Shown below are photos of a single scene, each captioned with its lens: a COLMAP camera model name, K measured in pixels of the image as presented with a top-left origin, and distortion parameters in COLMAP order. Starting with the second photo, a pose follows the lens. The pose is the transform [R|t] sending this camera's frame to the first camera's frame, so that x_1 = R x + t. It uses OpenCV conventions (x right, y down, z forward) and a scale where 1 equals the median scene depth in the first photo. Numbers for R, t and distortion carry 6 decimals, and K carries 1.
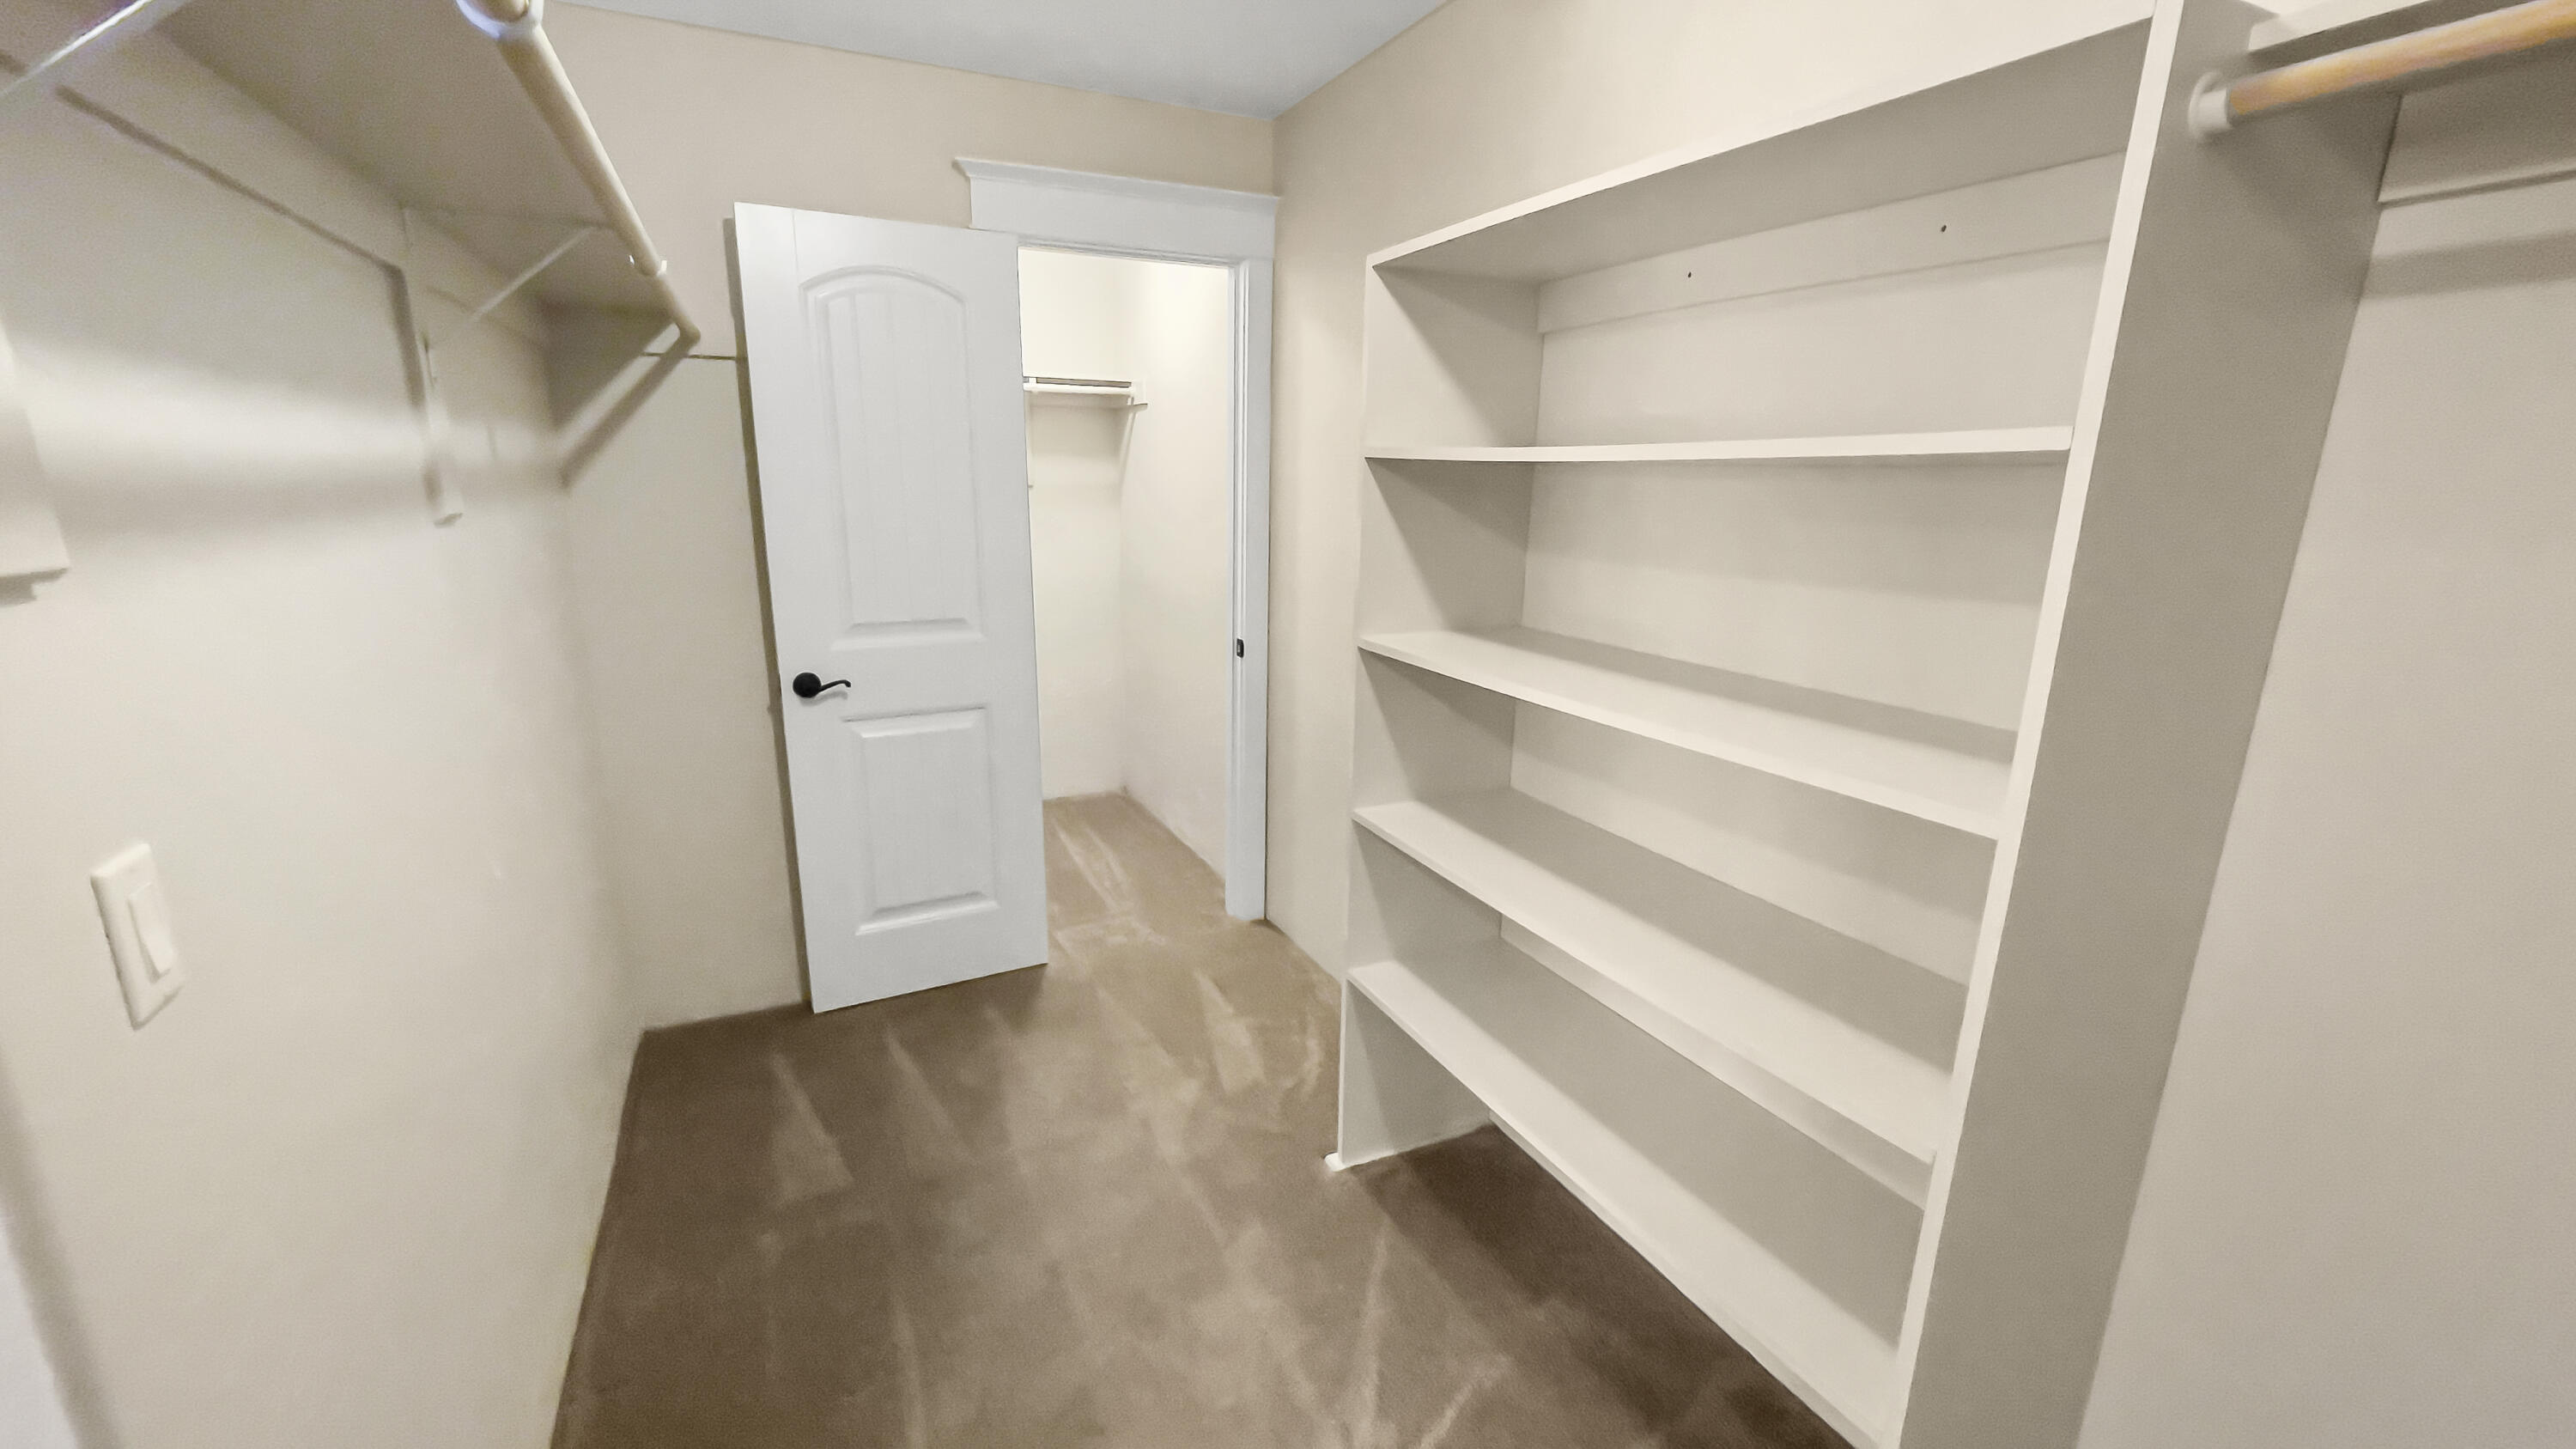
lens RADIAL K [[1050.7, 0, 1296.7], [0, 1050.7, 714.0], [0, 0, 1]] dist [0.003636, 0.002289]
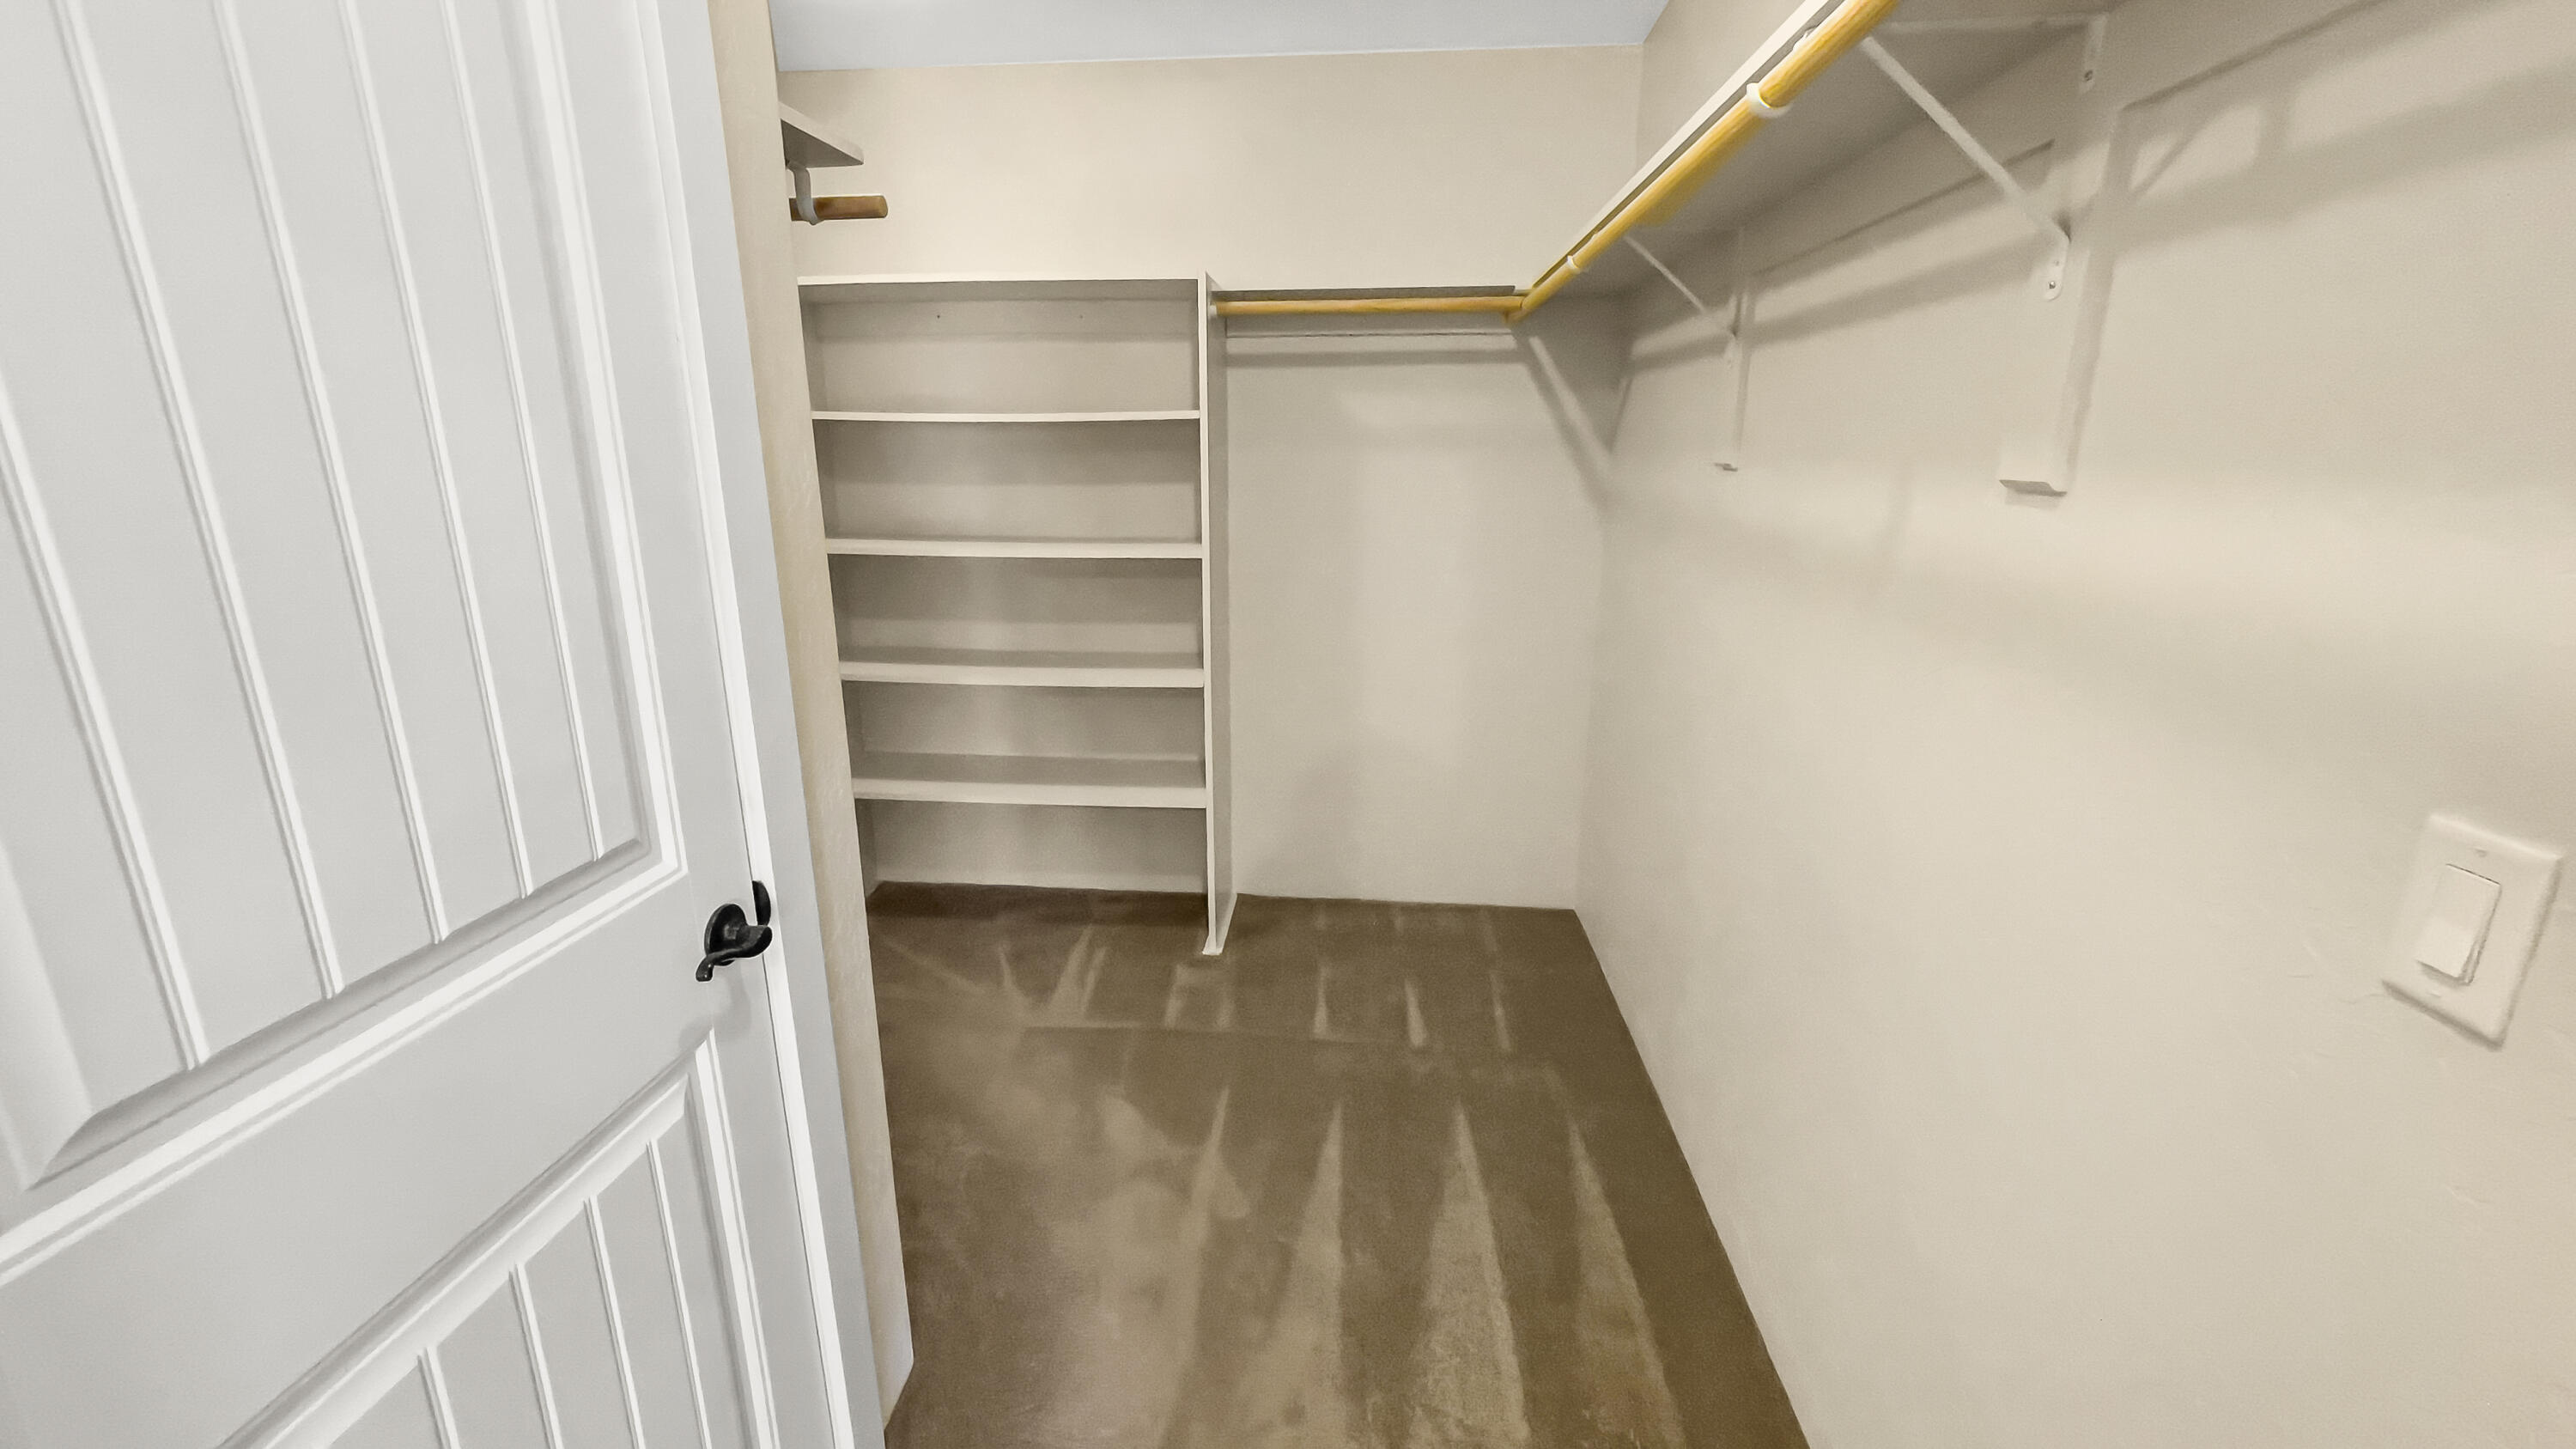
lens RADIAL K [[1050.7, 0, 1273.7], [0, 1050.7, 720.9], [0, 0, 1]] dist [0.003636, 0.002289]
pose [[0.520208, -0.237779, 0.820271, -0.978116], [0.202549, 0.967408, 0.151976, 0.089360], [-0.829673, 0.087085, 0.551415, -0.394543]]
